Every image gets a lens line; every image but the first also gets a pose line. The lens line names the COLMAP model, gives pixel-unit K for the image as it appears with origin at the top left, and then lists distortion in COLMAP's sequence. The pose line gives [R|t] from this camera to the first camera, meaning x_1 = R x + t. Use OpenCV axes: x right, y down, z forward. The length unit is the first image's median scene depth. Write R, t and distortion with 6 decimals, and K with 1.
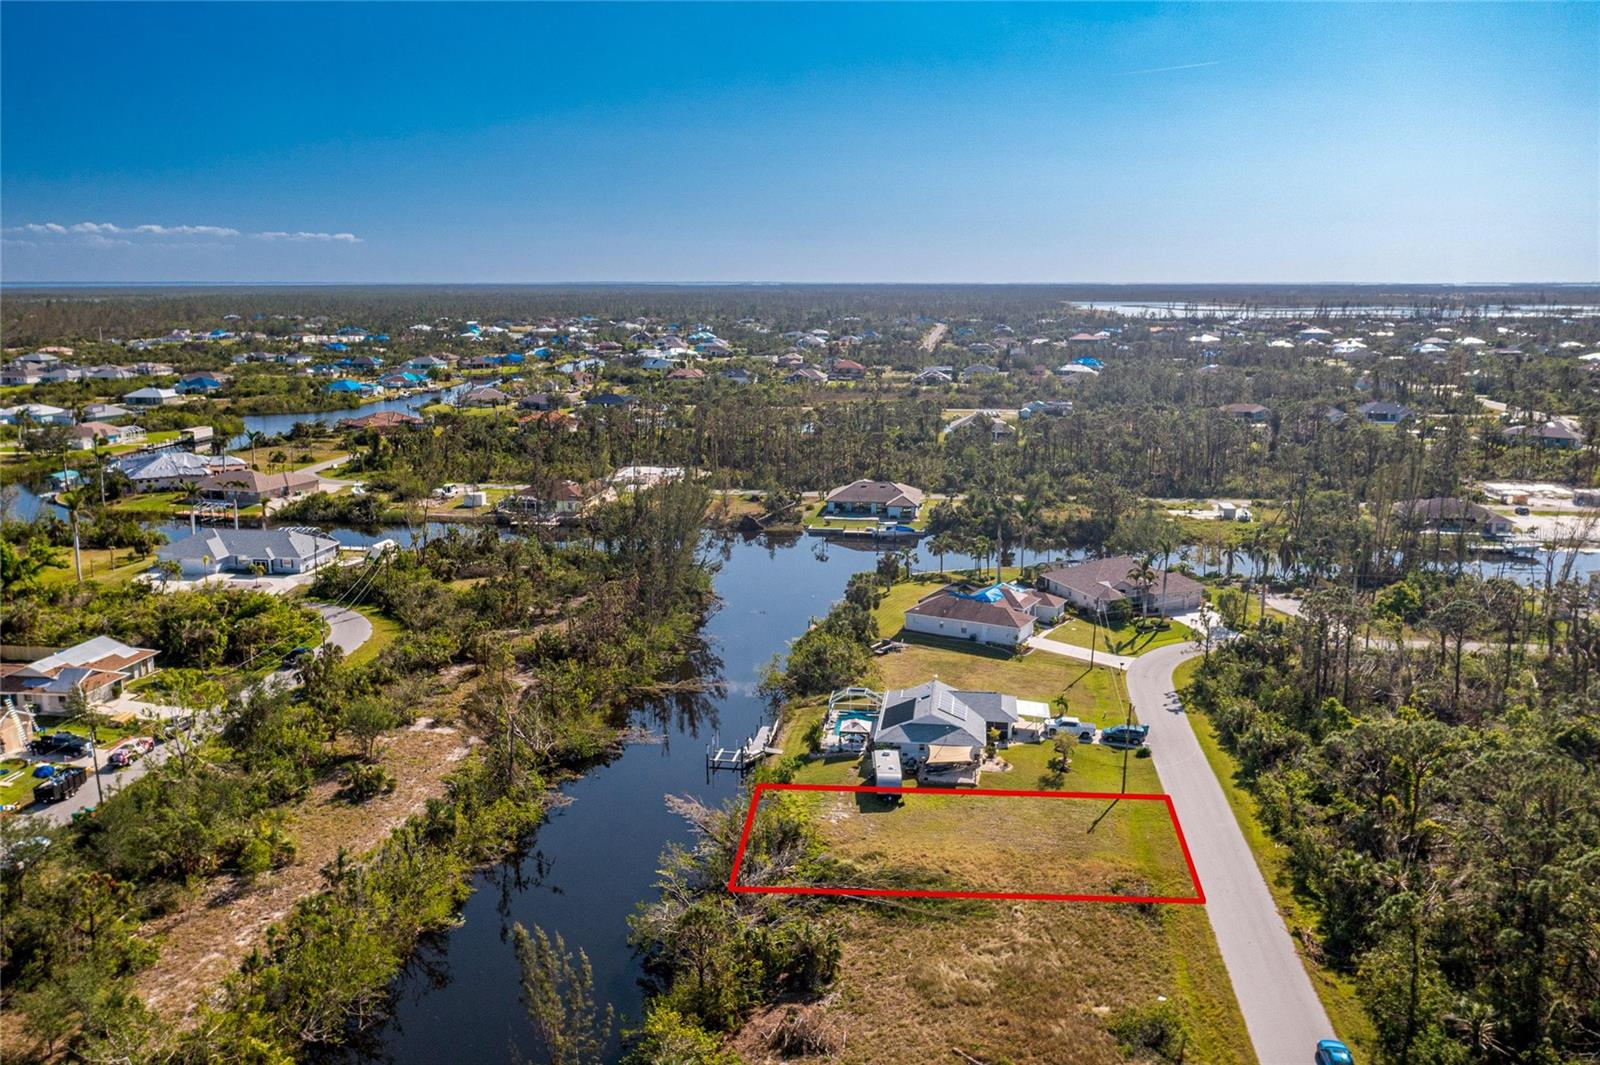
lens RADIAL K [[1298.7, 0, 800.0], [0, 1298.7, 532.5], [0, 0, 1]] dist [-0.011698, 0.000922]
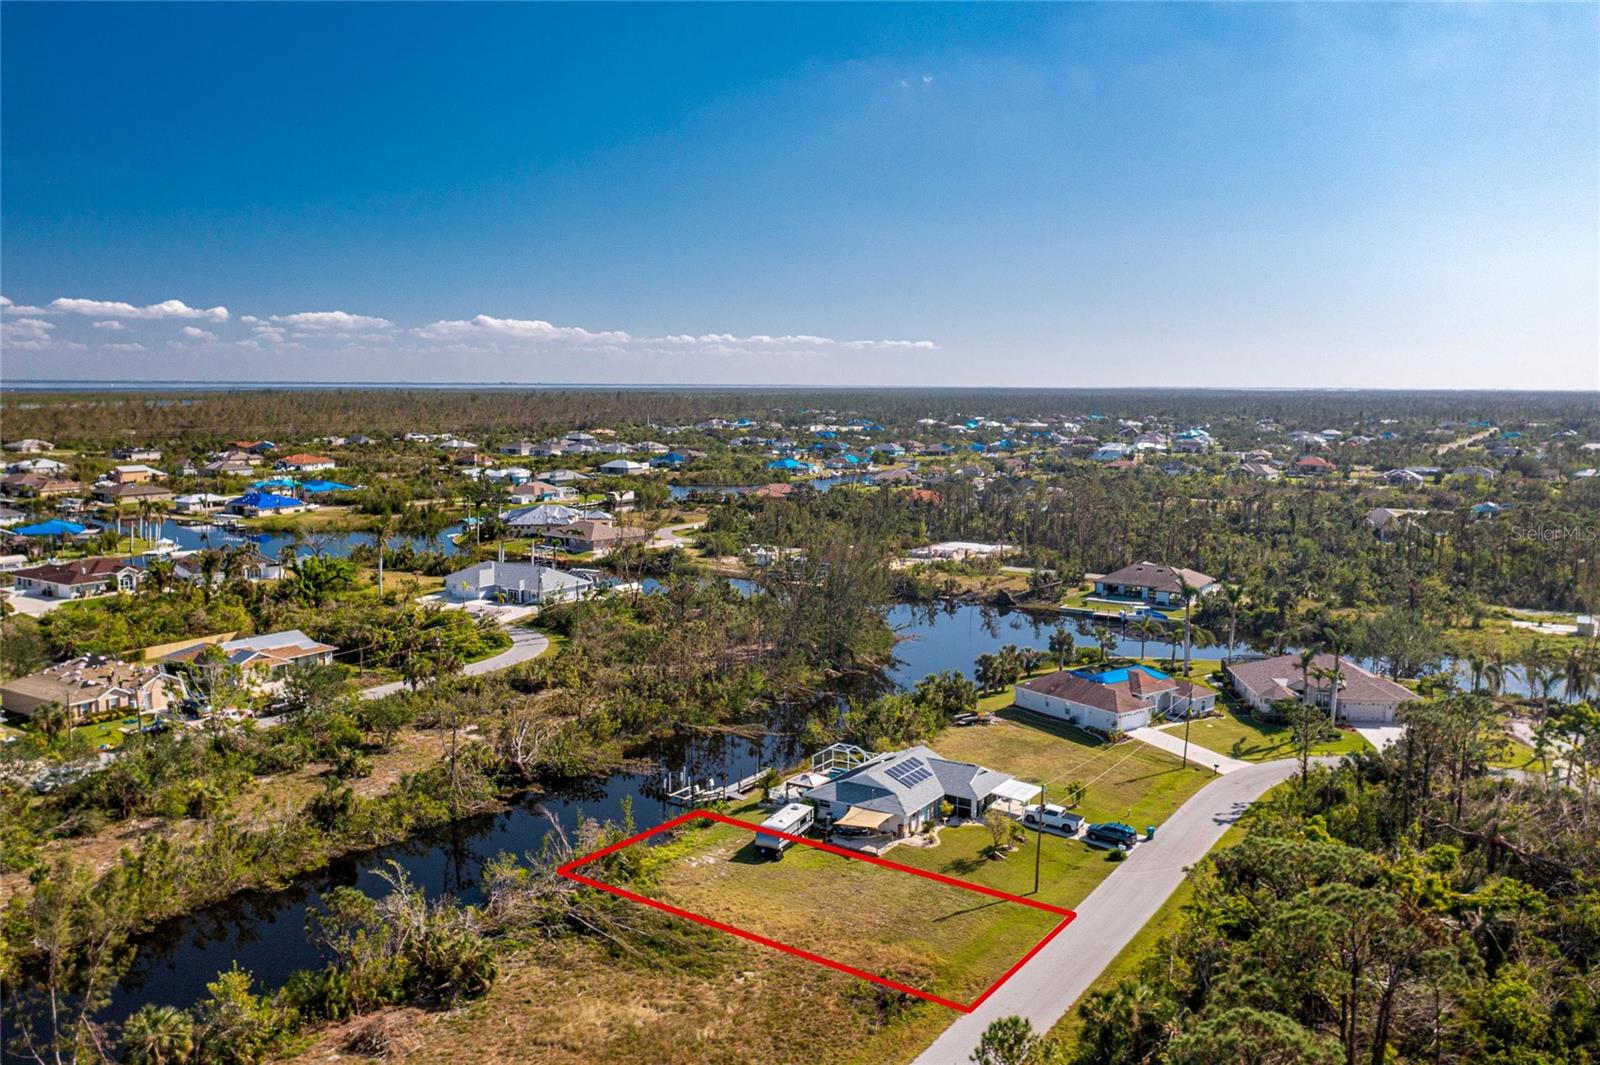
lens RADIAL K [[1273.6, 0, 800.0], [0, 1273.6, 532.5], [0, 0, 1]] dist [-0.004297, 0.003365]
pose [[0.908311, 0.050730, -0.415209, 0.214027], [-0.082628, 0.994820, -0.059210, 0.013014], [0.410054, 0.088089, 0.907797, 0.071430]]
